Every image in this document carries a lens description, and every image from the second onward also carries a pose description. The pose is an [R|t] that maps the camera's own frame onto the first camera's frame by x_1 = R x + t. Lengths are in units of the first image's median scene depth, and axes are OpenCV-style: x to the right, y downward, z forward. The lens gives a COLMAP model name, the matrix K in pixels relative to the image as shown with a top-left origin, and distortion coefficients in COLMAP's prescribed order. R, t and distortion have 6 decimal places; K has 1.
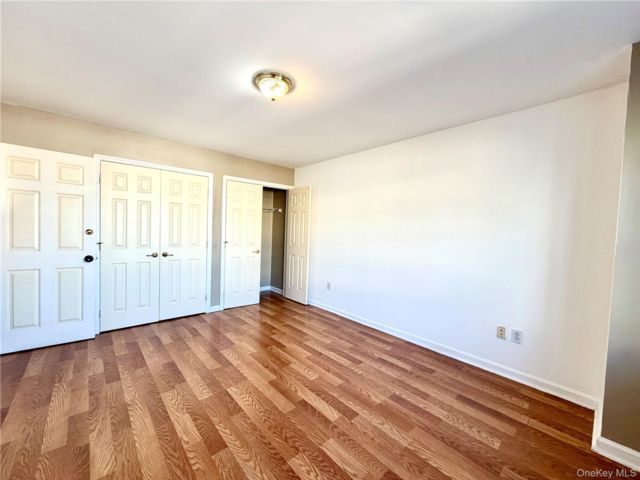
lens RADIAL K [[258.1, 0, 319.2], [0, 258.1, 240.2], [0, 0, 1]] dist [-0.000436, -0.000079]
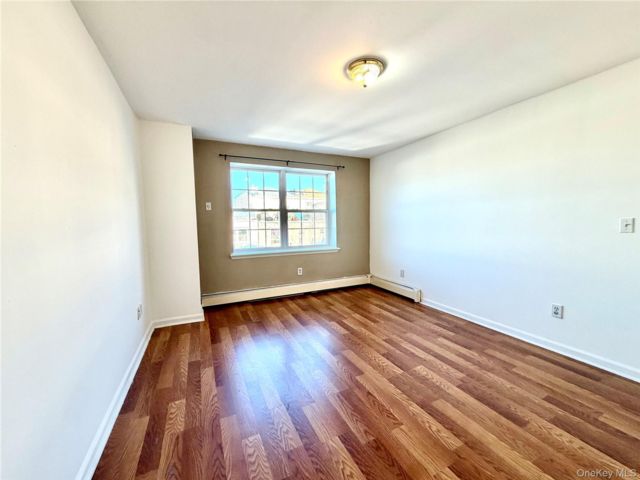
lens RADIAL K [[258.1, 0, 320.6], [0, 258.1, 239.9], [0, 0, 1]] dist [-0.000436, -0.000079]
pose [[-0.959371, -0.039604, 0.279355, -0.287759], [-0.006676, 0.993009, 0.117851, -0.062876], [-0.282069, 0.111198, -0.952928, 1.892740]]
